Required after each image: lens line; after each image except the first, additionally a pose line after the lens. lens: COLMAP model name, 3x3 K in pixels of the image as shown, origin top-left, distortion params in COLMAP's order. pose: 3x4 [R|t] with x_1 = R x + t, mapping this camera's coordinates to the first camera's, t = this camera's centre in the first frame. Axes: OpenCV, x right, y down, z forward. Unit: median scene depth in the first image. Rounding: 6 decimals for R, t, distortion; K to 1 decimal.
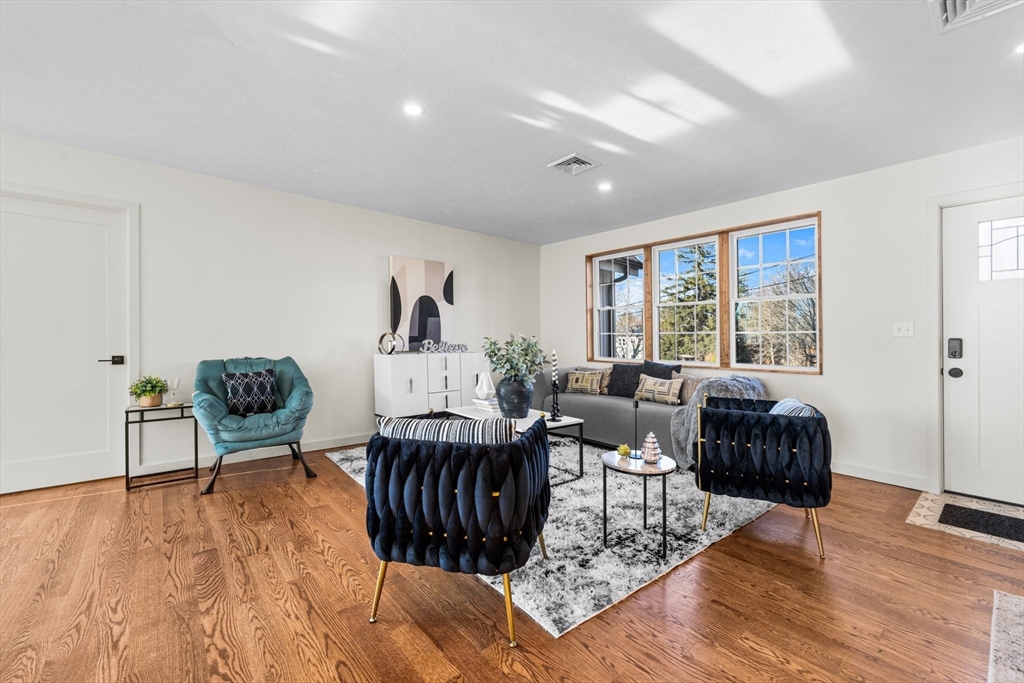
lens RADIAL K [[420.9, 0, 518.1], [0, 420.9, 338.5], [0, 0, 1]] dist [-0.001171, 0.000053]
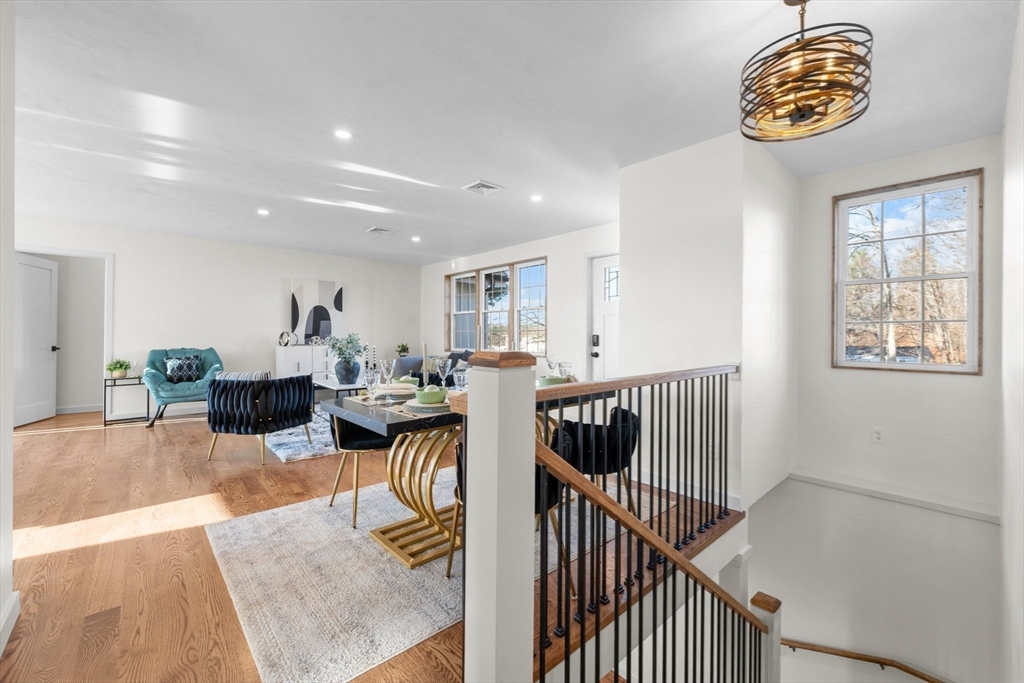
lens RADIAL K [[423.6, 0, 523.2], [0, 423.6, 321.8], [0, 0, 1]] dist [0.000479, -0.009264]
pose [[0.999664, -0.002521, 0.025786, 0.695157], [0.003246, 0.999600, -0.028092, -0.006000], [-0.025704, 0.028166, 0.999273, -0.723990]]
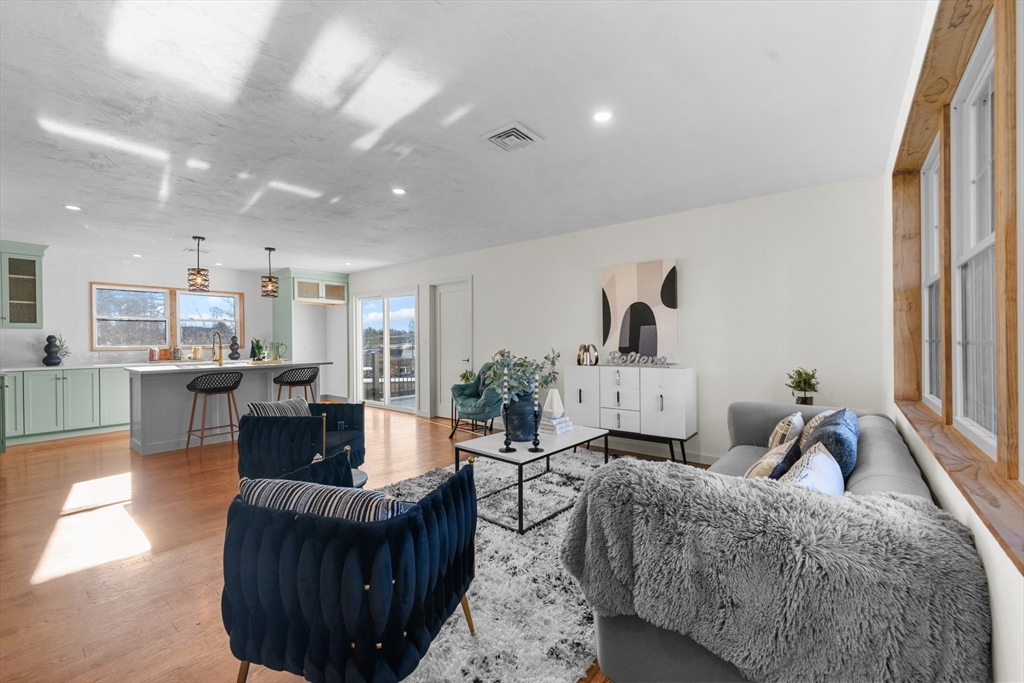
lens RADIAL K [[412.2, 0, 517.7], [0, 412.2, 341.5], [0, 0, 1]] dist [0.000149, 0.000025]
pose [[0.185363, -0.007915, -0.982638, 0.964876], [0.008581, 0.999942, -0.006435, -0.021241], [0.982633, -0.007240, 0.185420, 0.918001]]
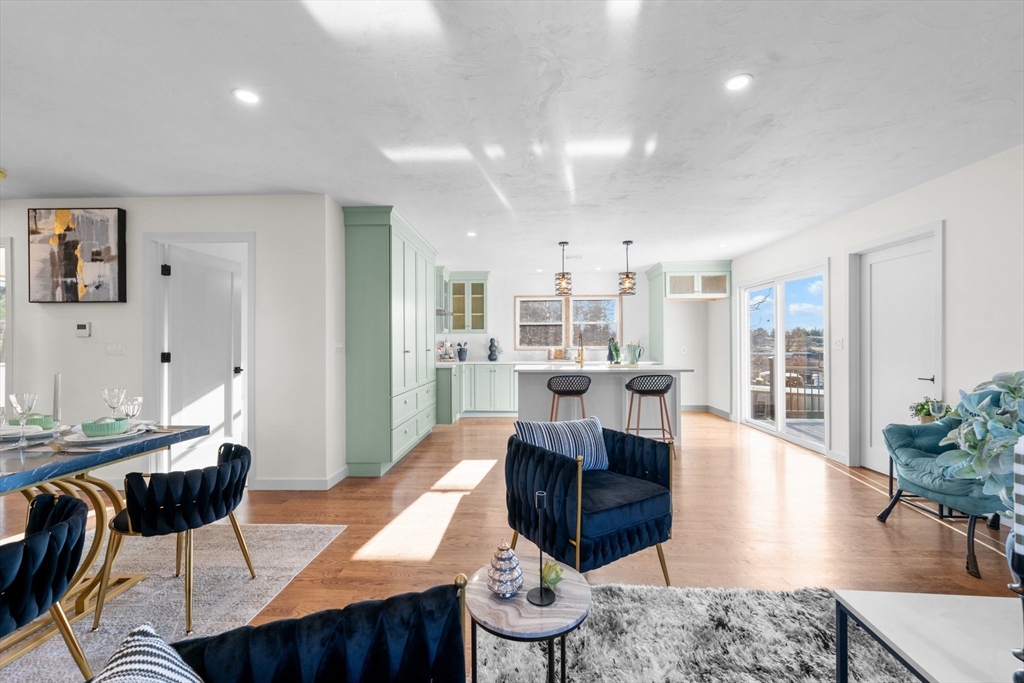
lens RADIAL K [[412.2, 0, 517.7], [0, 412.2, 341.5], [0, 0, 1]] dist [0.000149, 0.000025]
pose [[-0.688198, -0.011356, -0.725434, 0.502167], [-0.003222, 0.999915, -0.012597, -0.027508], [0.725516, -0.006332, -0.688177, 1.004105]]
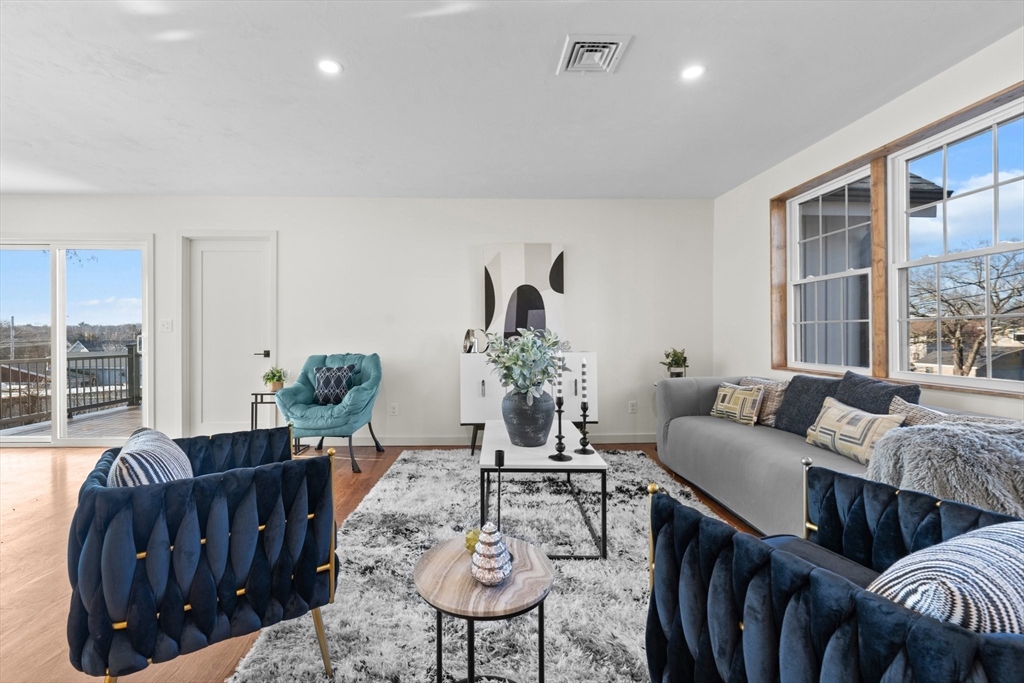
lens RADIAL K [[432.6, 0, 482.8], [0, 432.6, 336.7], [0, 0, 1]] dist [-0.000568, -0.000132]
pose [[0.764622, -0.007121, -0.644439, 0.447401], [0.010402, 0.999945, 0.001292, 0.003196], [0.644395, -0.007691, 0.764654, 0.425068]]
